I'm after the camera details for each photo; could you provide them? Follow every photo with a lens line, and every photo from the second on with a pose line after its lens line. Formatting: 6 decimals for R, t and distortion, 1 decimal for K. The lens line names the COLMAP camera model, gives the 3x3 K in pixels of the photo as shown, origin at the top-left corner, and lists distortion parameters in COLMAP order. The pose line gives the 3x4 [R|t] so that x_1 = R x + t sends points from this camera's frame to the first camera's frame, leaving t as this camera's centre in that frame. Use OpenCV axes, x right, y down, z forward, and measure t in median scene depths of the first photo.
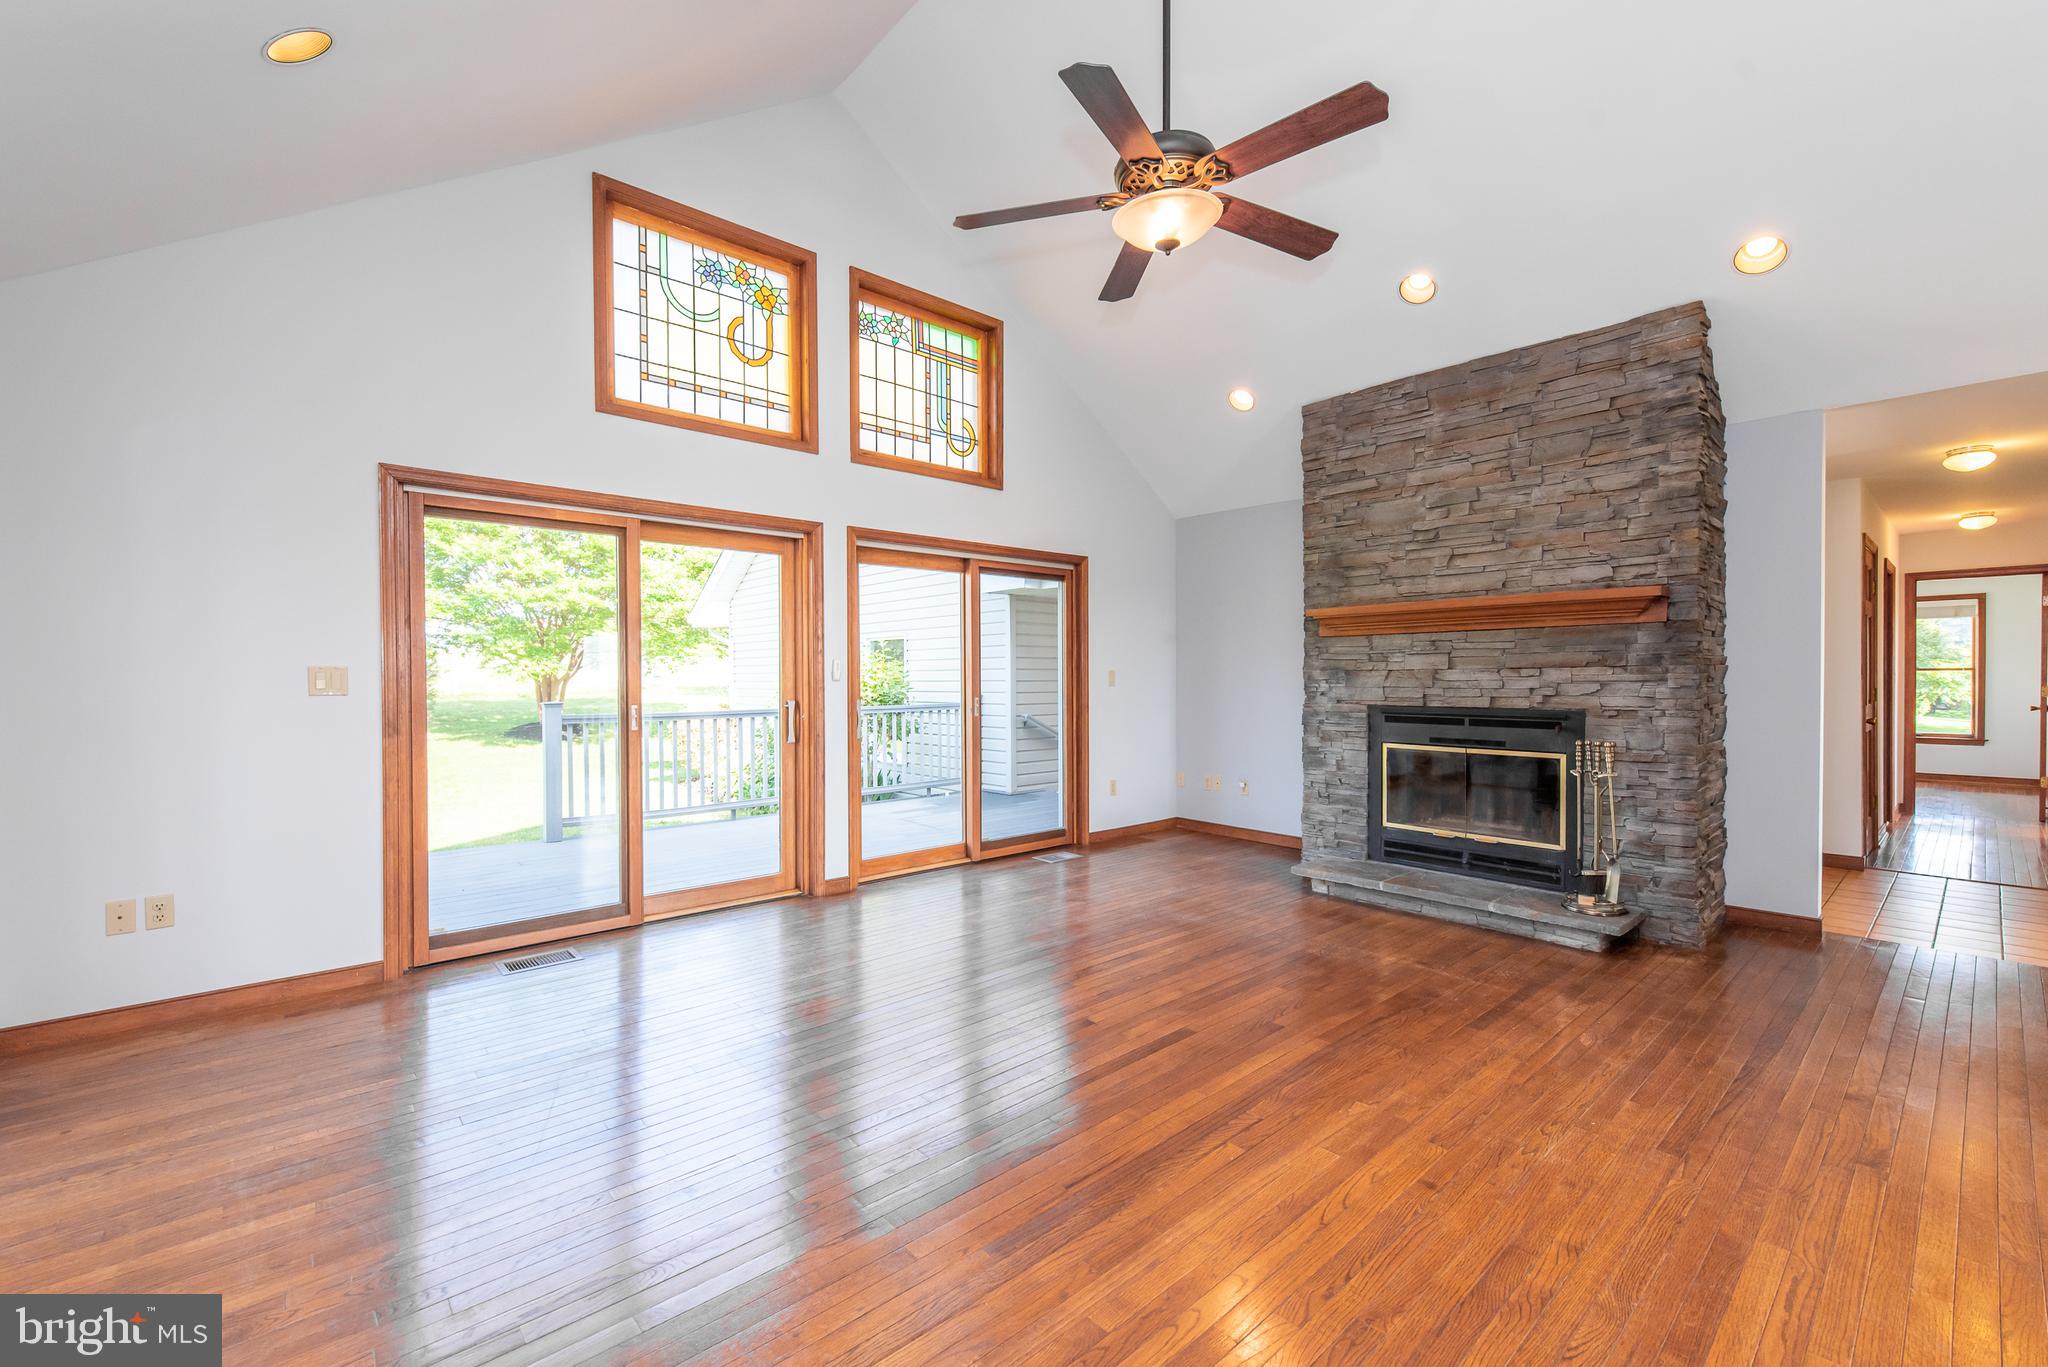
lens RADIAL K [[824.5, 0, 1024.0], [0, 824.5, 683.5], [0, 0, 1]] dist [0.001987, 0.000112]
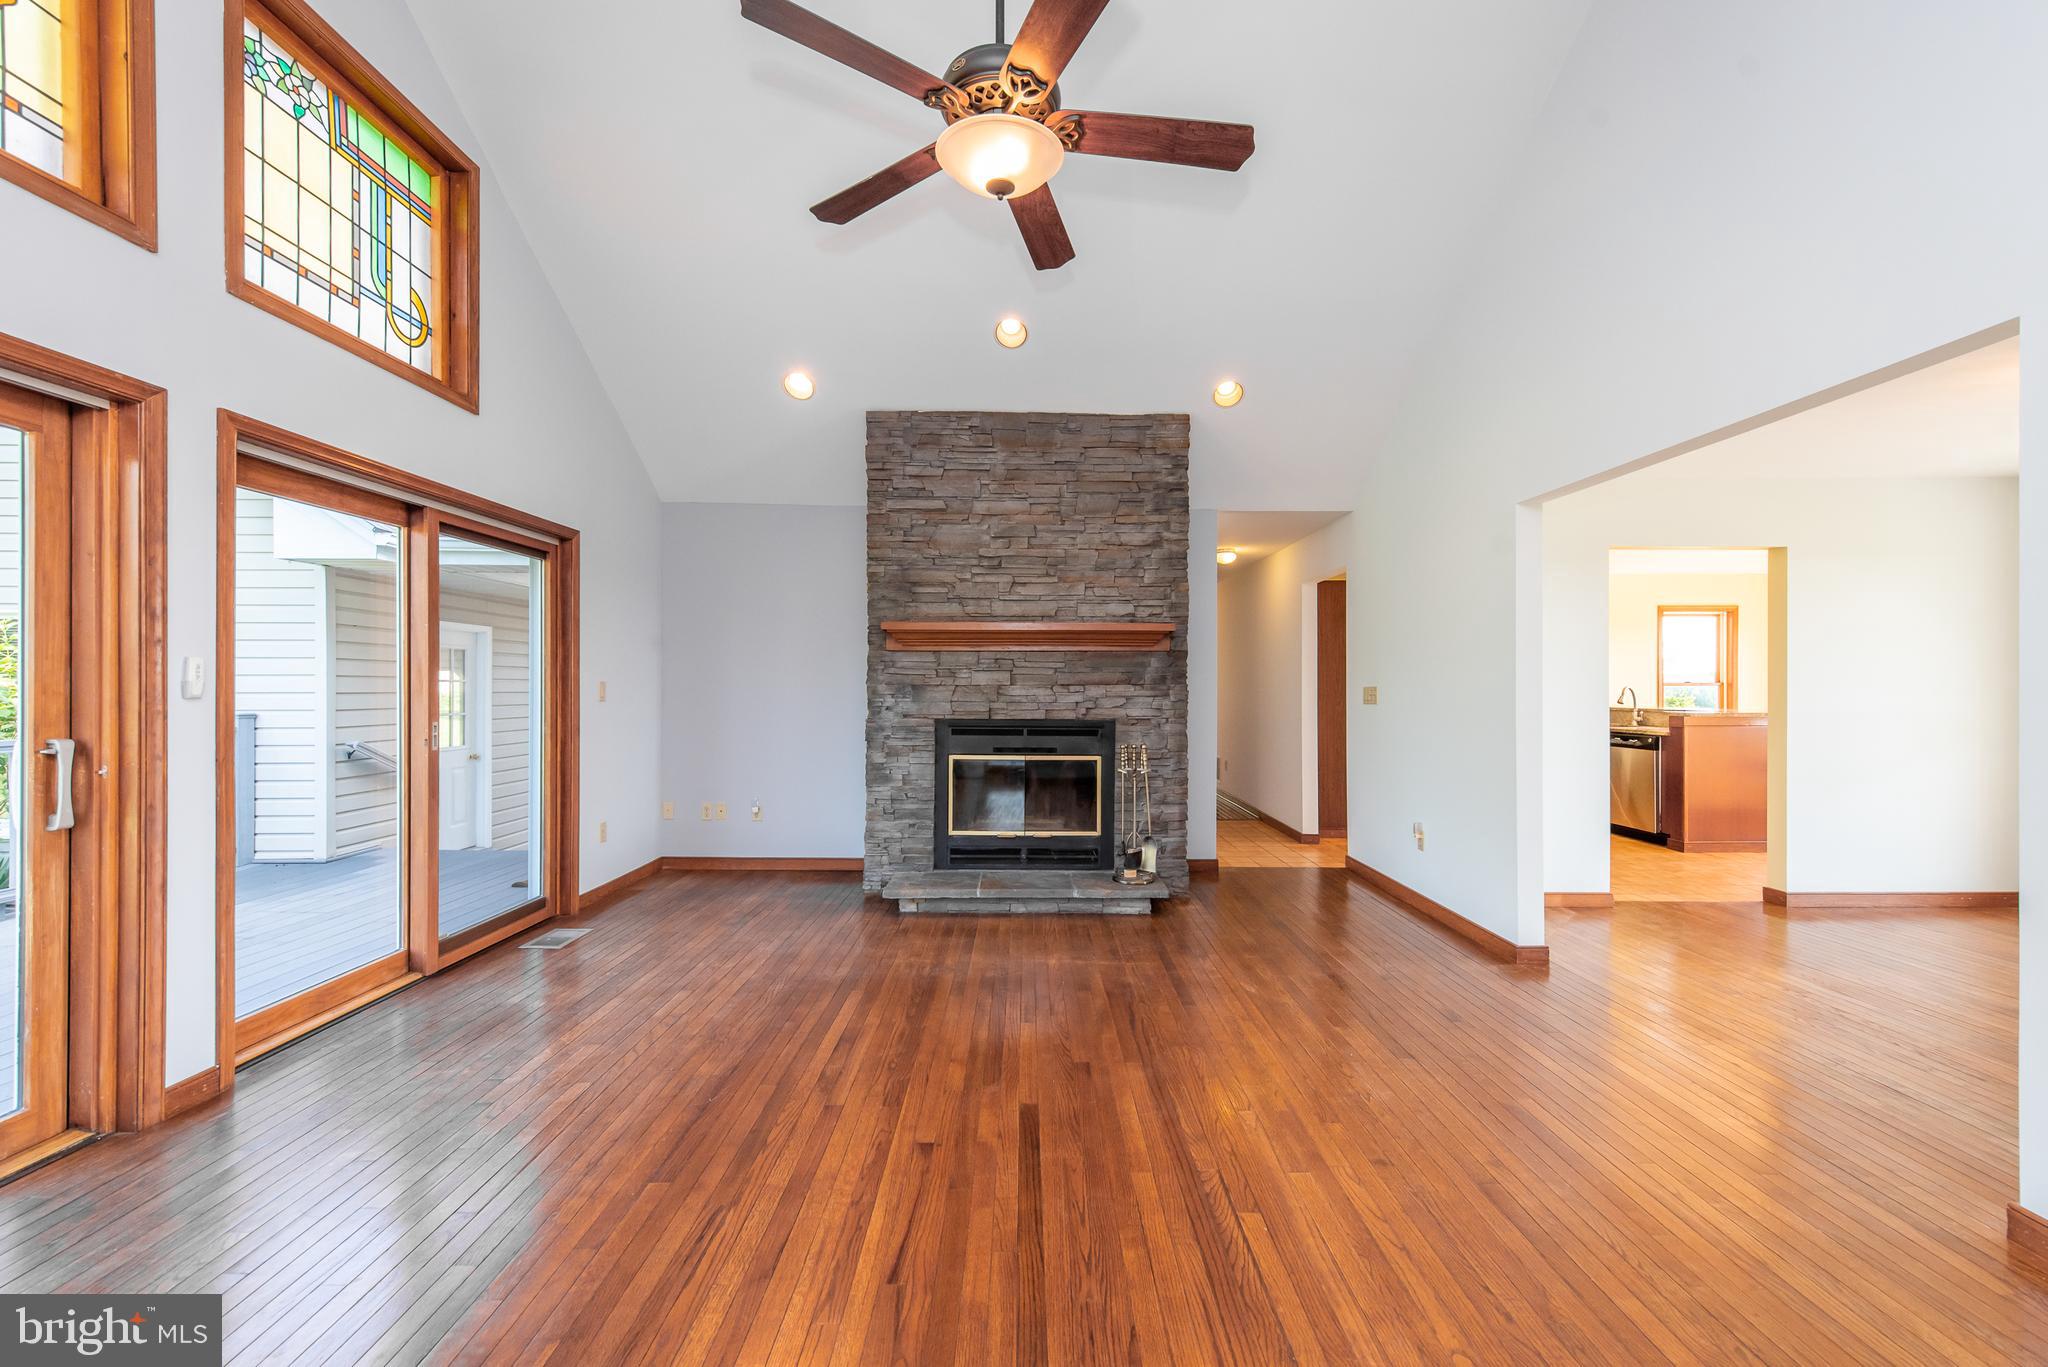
lens RADIAL K [[792.7, 0, 1024.0], [0, 792.7, 683.5], [0, 0, 1]] dist [0.018388, -0.008028]
pose [[0.661476, 0.009270, 0.749909, -0.262312], [0.000022, 0.999923, -0.012380, -0.006072], [-0.749966, 0.008206, 0.661425, 0.273701]]
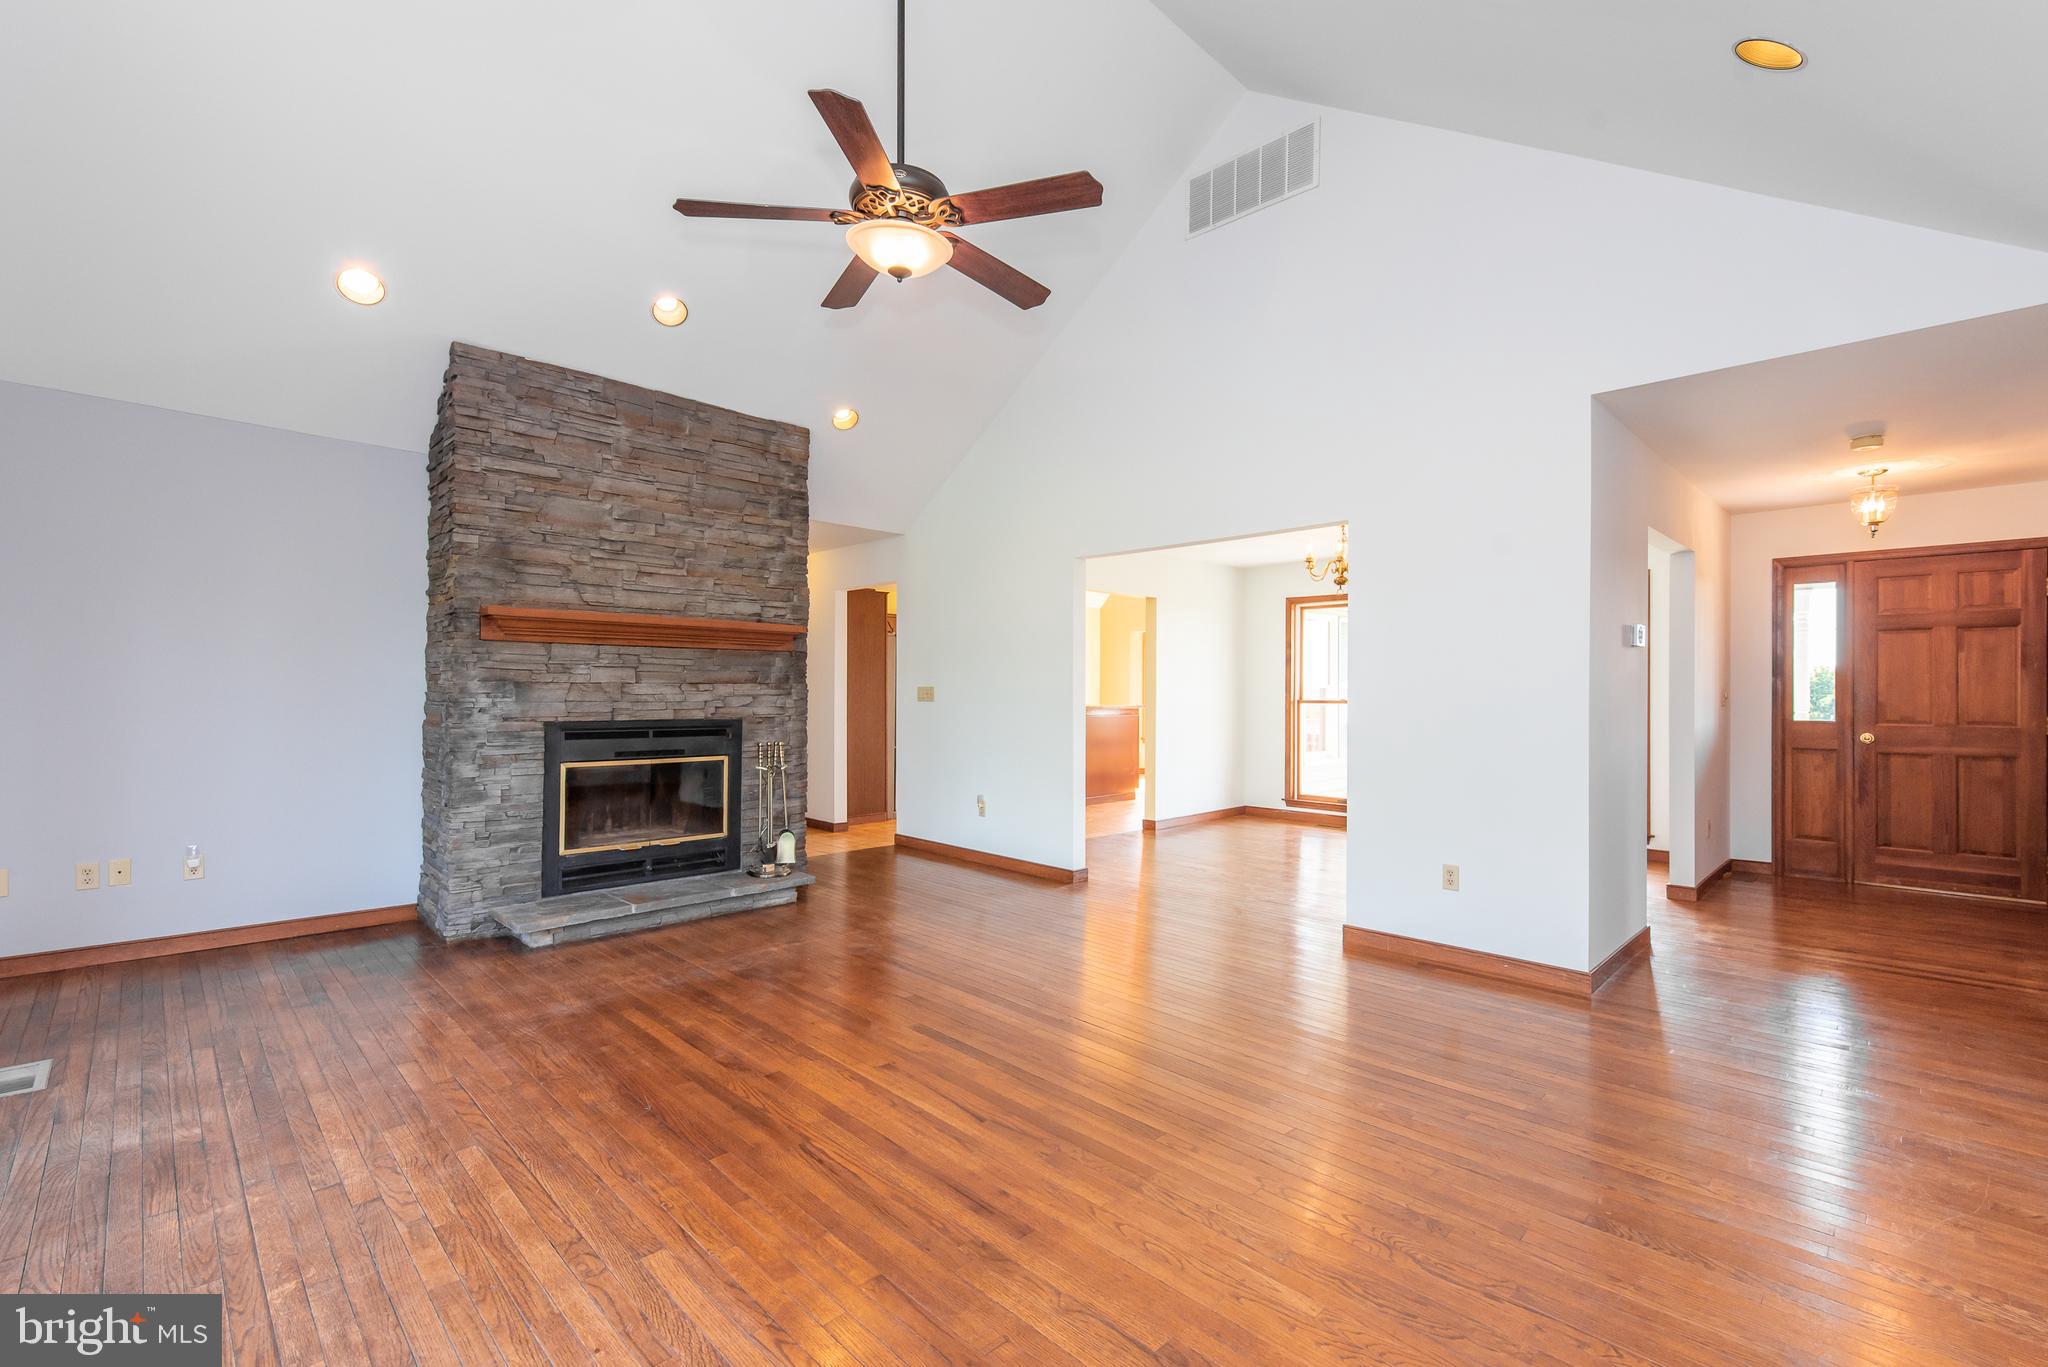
lens RADIAL K [[882.7, 0, 1024.0], [0, 882.7, 683.5], [0, 0, 1]] dist [0.000717, 0.000047]
pose [[-0.050571, 0.011620, 0.998653, -0.574115], [0.000729, 0.999932, -0.011598, -0.003745], [-0.998720, 0.000142, -0.050576, 0.559121]]
